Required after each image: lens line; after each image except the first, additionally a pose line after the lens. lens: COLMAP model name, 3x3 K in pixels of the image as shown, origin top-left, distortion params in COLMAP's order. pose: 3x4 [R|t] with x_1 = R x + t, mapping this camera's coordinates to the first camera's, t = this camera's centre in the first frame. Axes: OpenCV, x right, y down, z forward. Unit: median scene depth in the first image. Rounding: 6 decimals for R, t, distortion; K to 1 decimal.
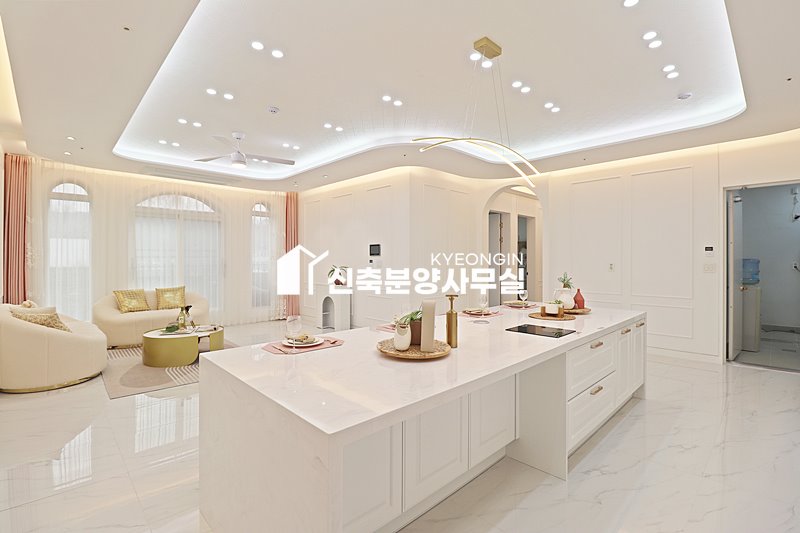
lens RADIAL K [[369.3, 0, 403.2], [0, 369.3, 260.1], [0, 0, 1]] dist [-0.002566, -0.010001]
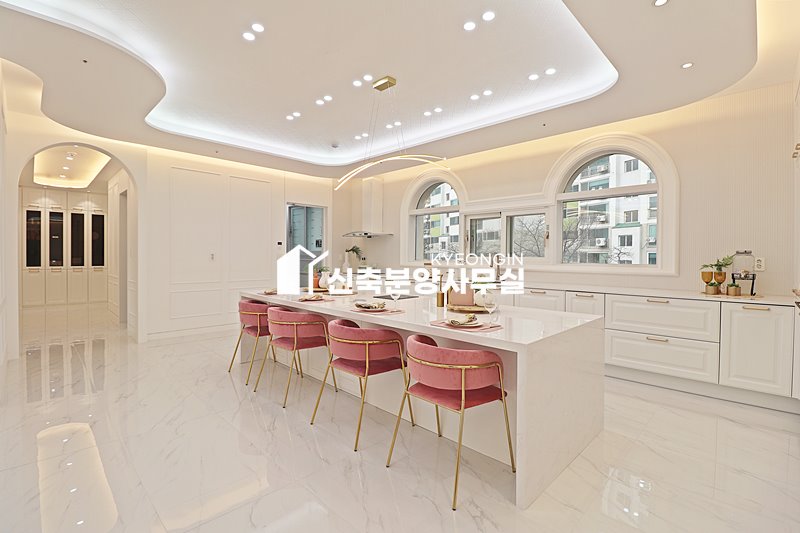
lens RADIAL K [[369.3, 0, 402.4], [0, 369.3, 260.1], [0, 0, 1]] dist [-0.002566, -0.010001]
pose [[-0.024334, -0.012871, 0.999621, -0.556389], [-0.008357, 0.999885, 0.012671, 0.011368], [-0.999669, -0.008046, -0.024438, 0.506182]]
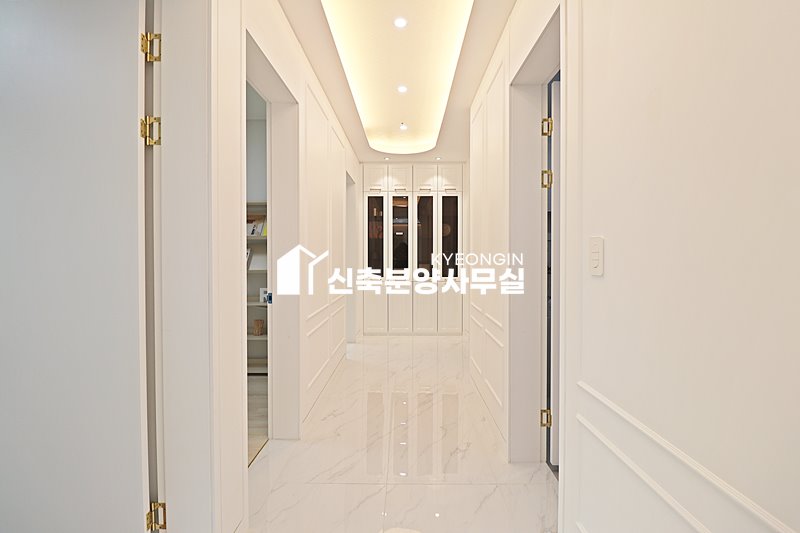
lens RADIAL K [[369.3, 0, 398.2], [0, 369.3, 265.2], [0, 0, 1]] dist [-0.002566, -0.010001]
pose [[0.720432, -0.009551, 0.693460, 0.343353], [0.002625, 0.999936, 0.011045, 0.025306], [-0.693520, -0.006137, 0.720411, 1.221345]]
